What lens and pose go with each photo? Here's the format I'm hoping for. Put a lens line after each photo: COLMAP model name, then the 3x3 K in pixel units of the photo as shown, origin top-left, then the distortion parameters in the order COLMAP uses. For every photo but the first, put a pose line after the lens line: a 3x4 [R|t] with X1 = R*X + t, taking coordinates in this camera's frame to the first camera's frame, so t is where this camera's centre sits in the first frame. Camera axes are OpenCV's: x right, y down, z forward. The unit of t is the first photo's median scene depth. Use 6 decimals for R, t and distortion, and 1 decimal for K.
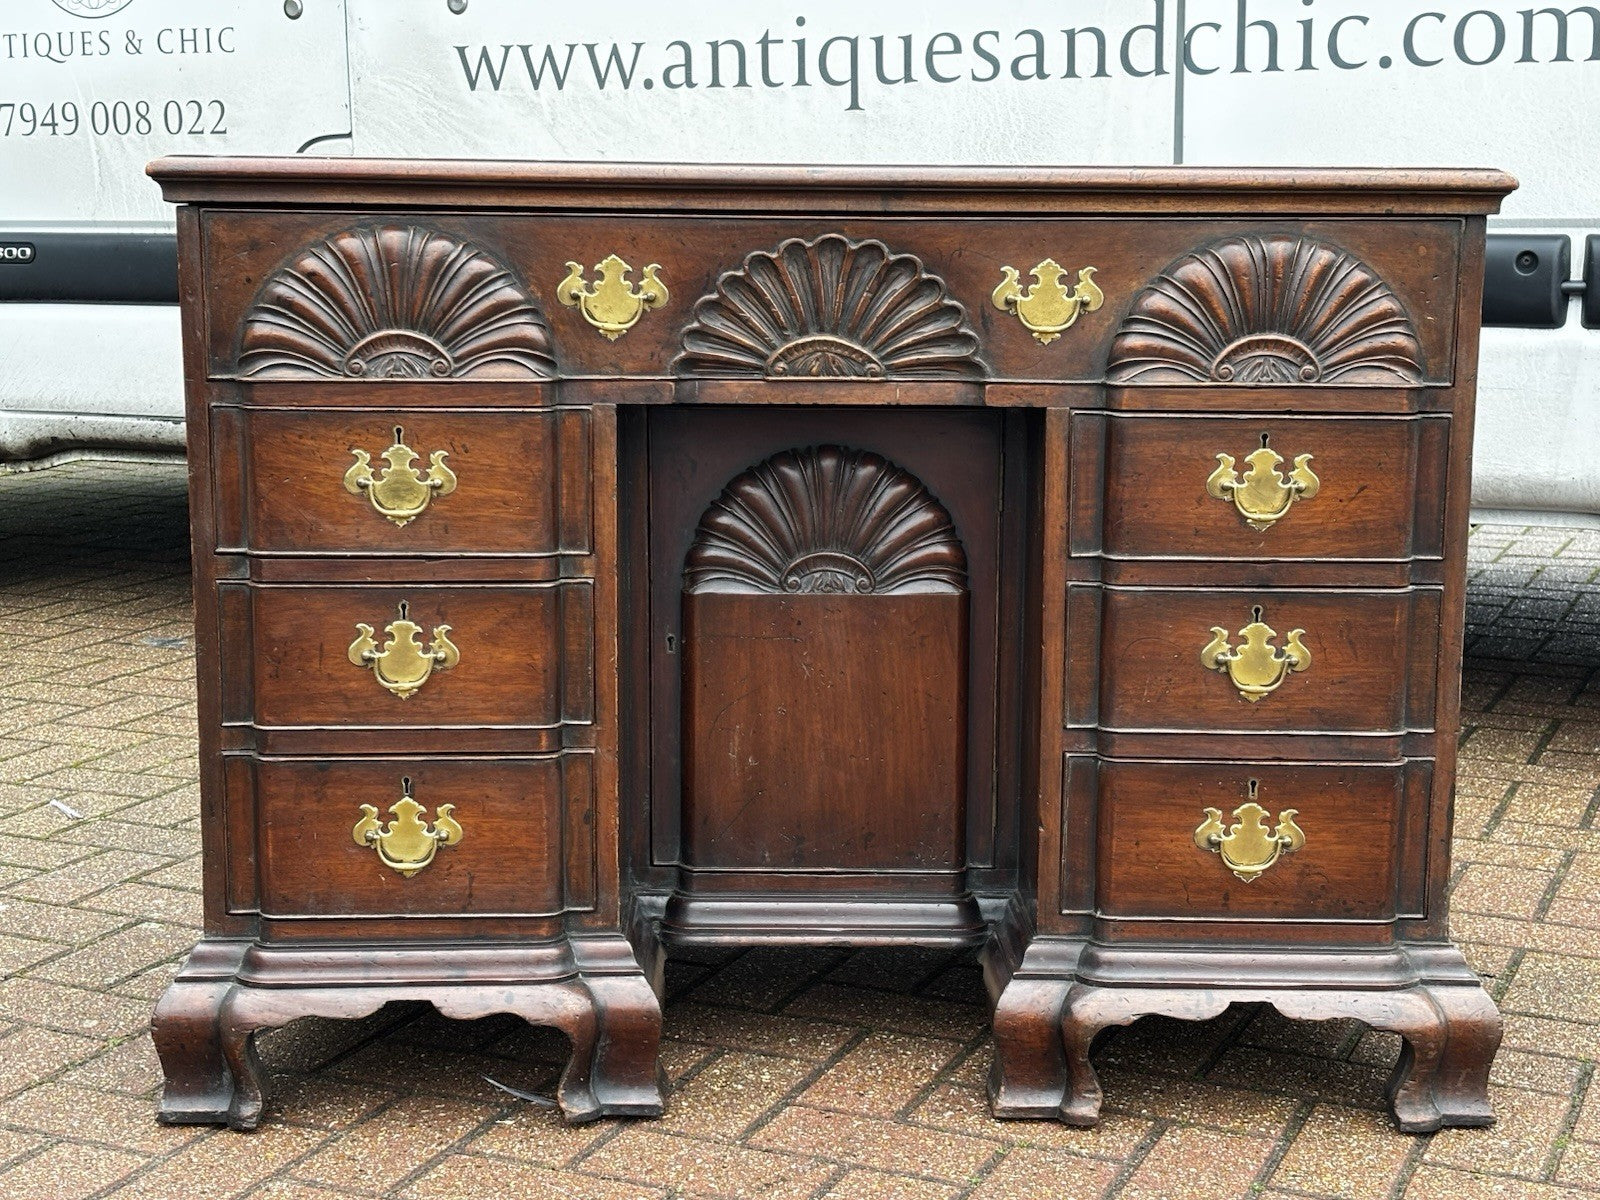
lens RADIAL K [[2548.9, 0, 791.3], [0, 2548.9, 599.4], [0, 0, 1]] dist [0.246969, -1.053228]
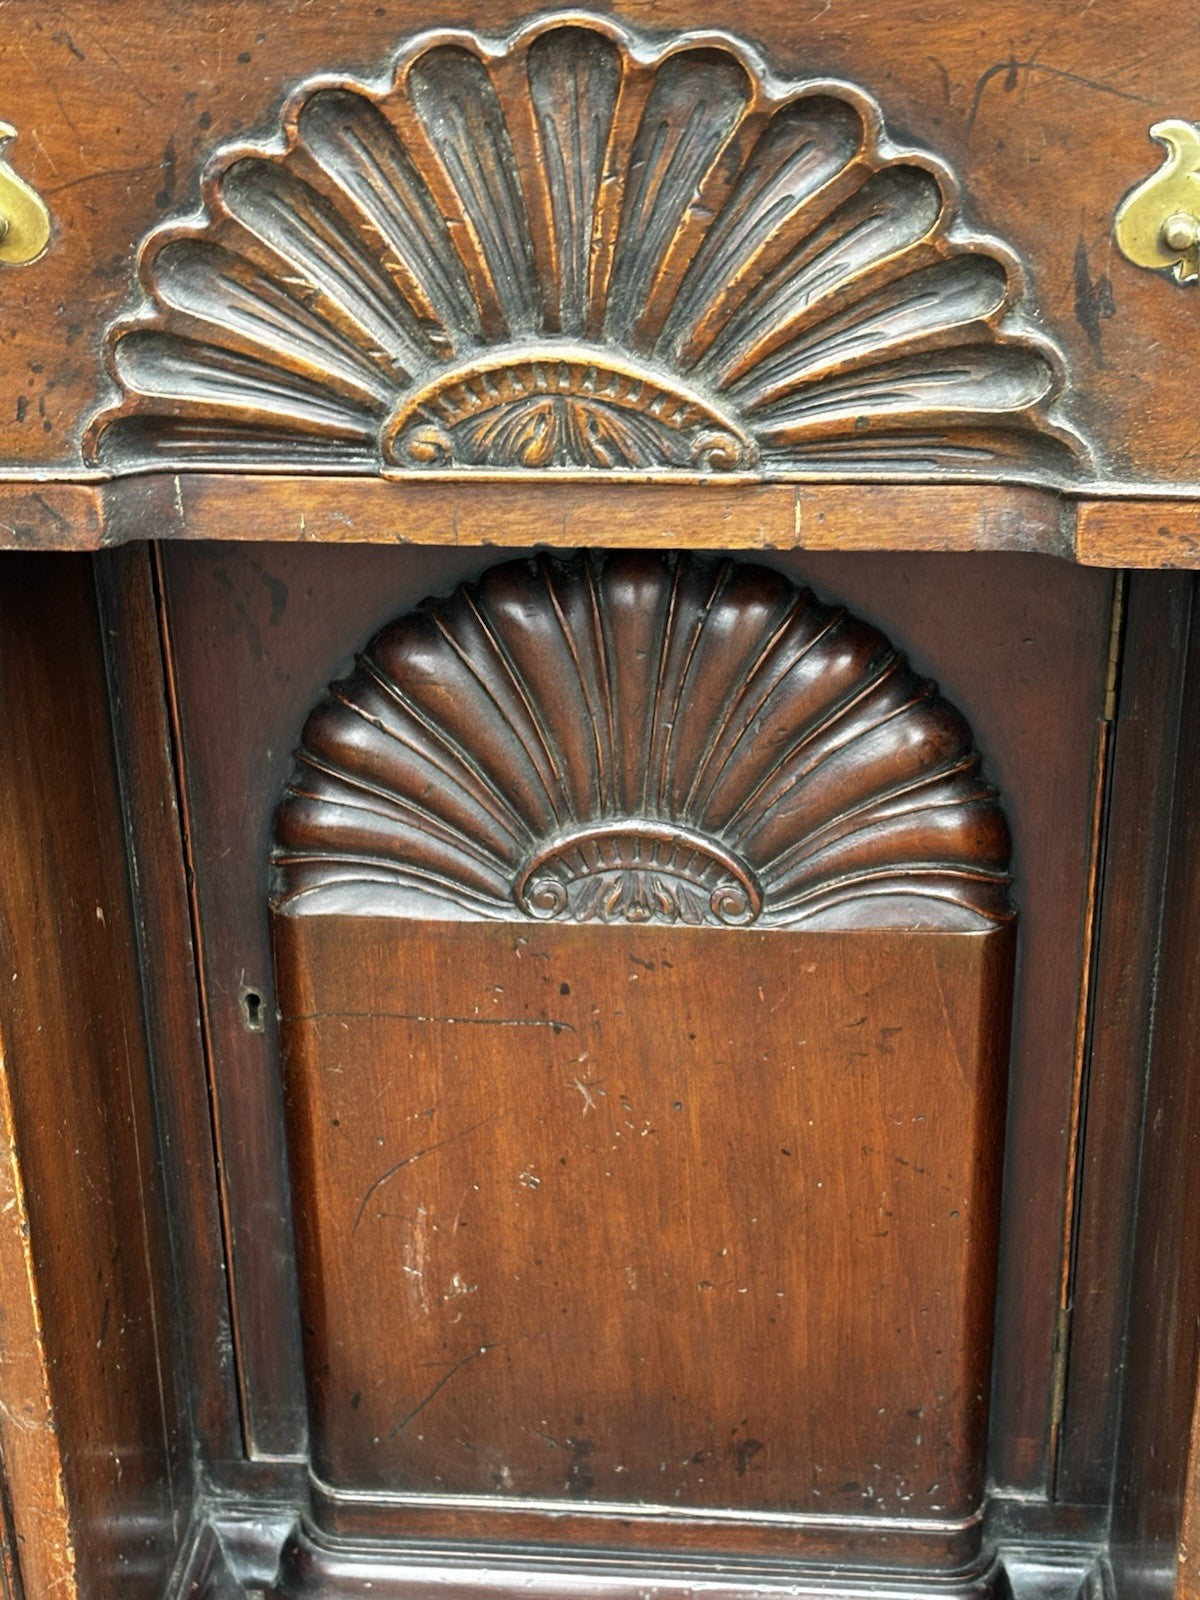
lens RADIAL K [[2548.9, 0, 593.1], [0, 2548.9, 801.3], [0, 0, 1]] dist [0.246969, -1.053228]
pose [[0.994366, 0.022727, -0.103532, 0.049890], [0.007546, 0.959088, 0.283009, -0.136605], [0.105728, -0.282196, 0.953513, 0.677821]]
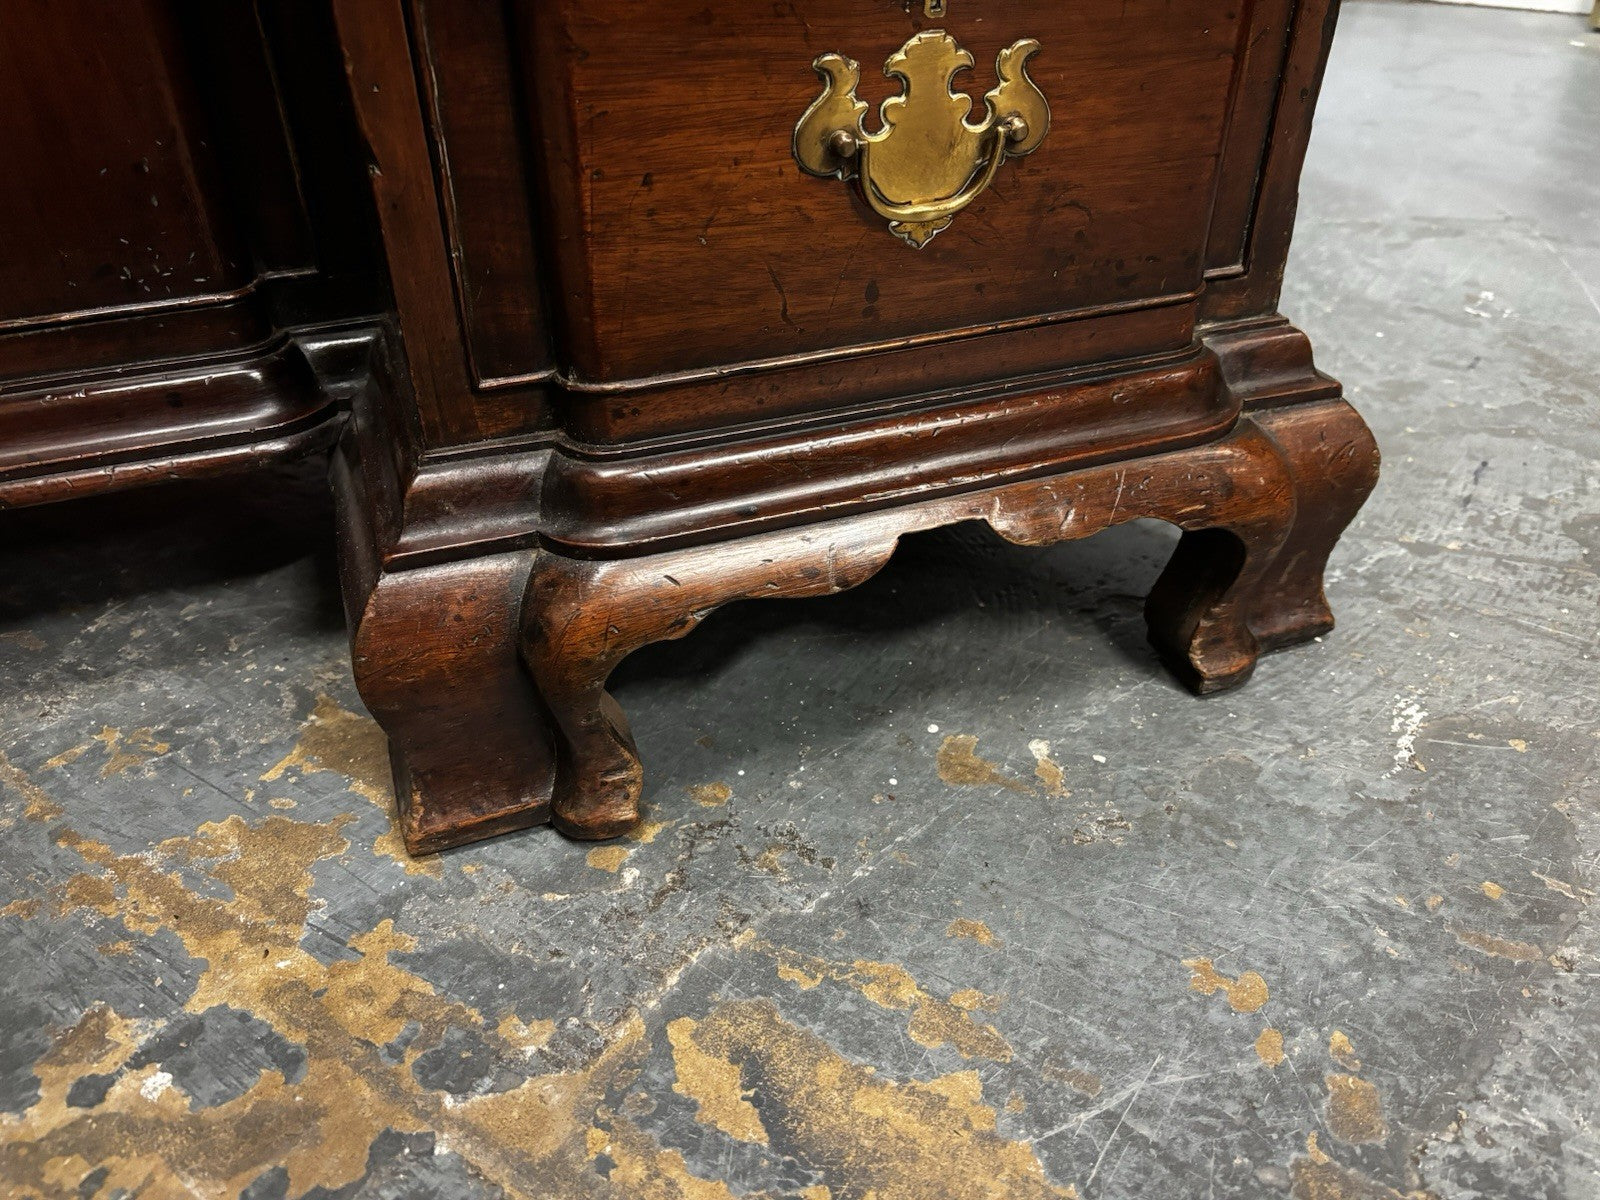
lens RADIAL K [[1229.2, 0, 794.4], [0, 1229.2, 607.5], [0, 0, 1]] dist [-0.012000, 0.000599]
pose [[0.944672, -0.206060, 0.255215, 0.098697], [0.082784, 0.902638, 0.422363, 0.078929], [-0.317399, -0.377867, 0.869755, 0.828208]]
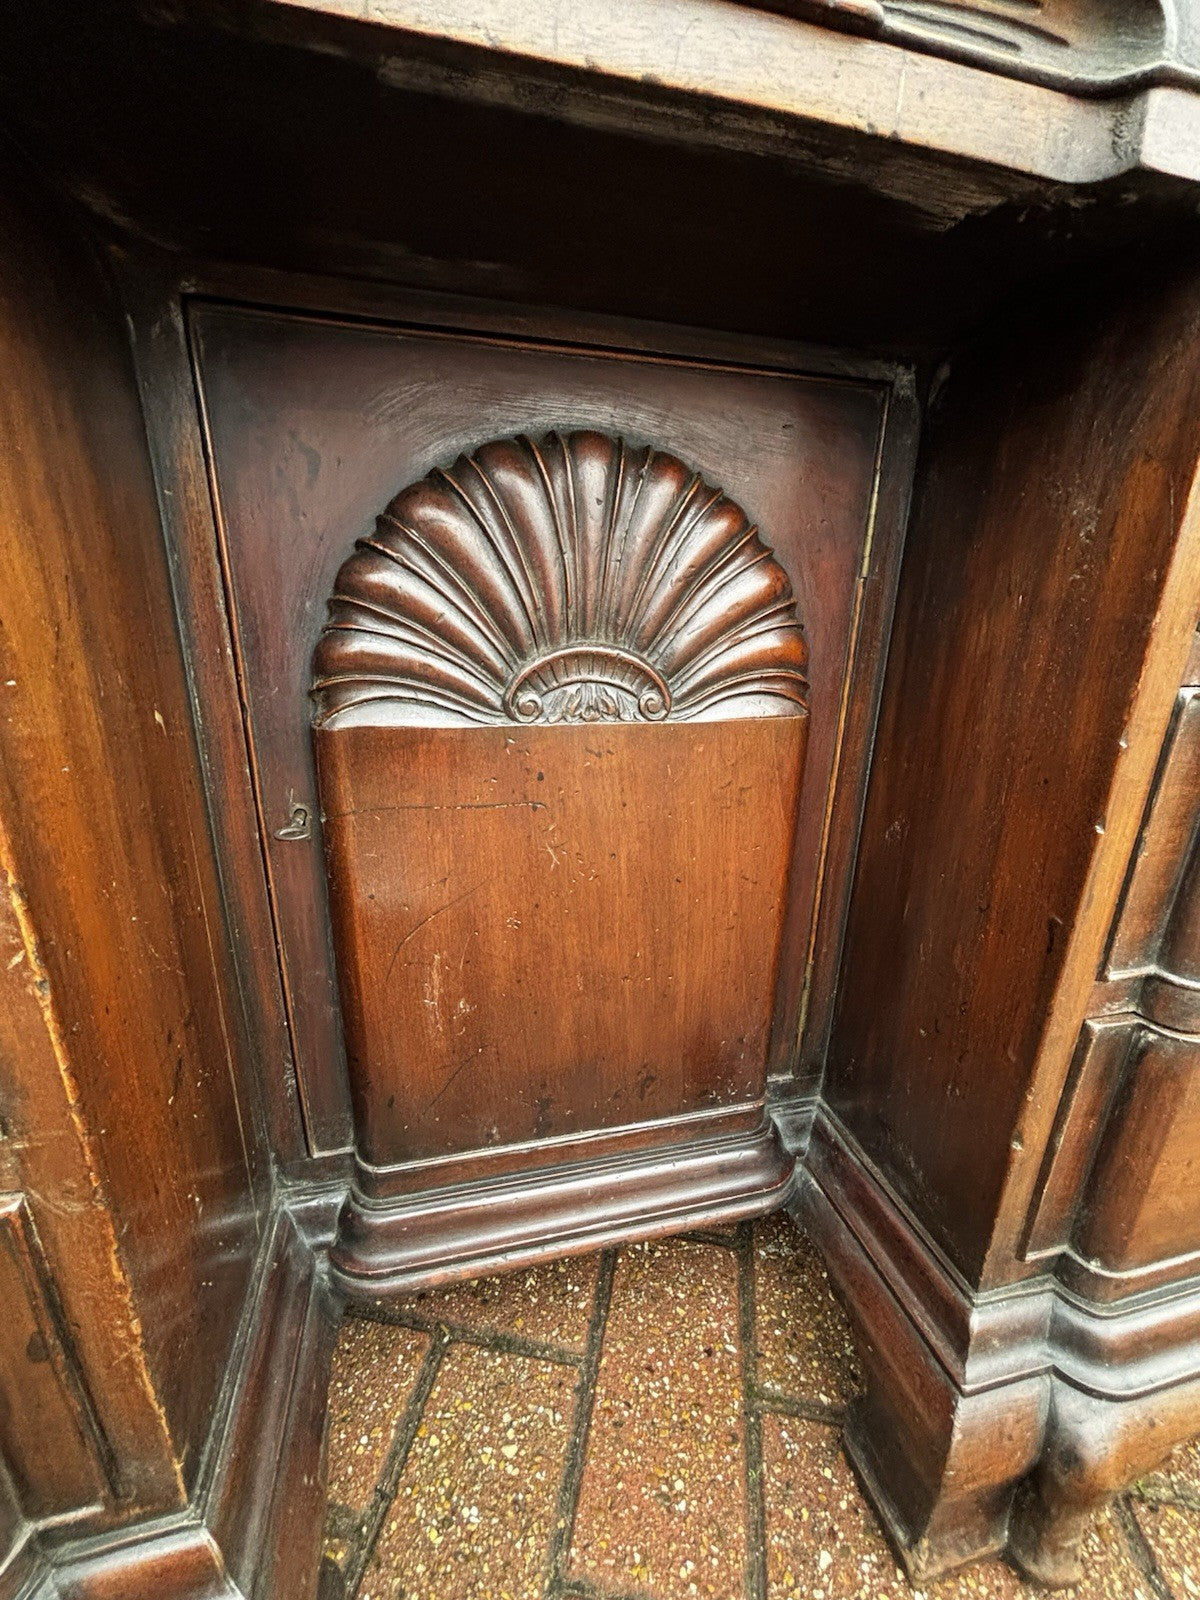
lens RADIAL K [[646.4, 0, 600.8], [0, 646.4, 793.8], [0, 0, 1]] dist [0.000028, -0.000268]
pose [[0.973170, -0.052933, 0.223916, -0.016959], [0.023179, 0.990780, 0.133480, -0.006014], [-0.228917, -0.124708, 0.965425, 0.914802]]
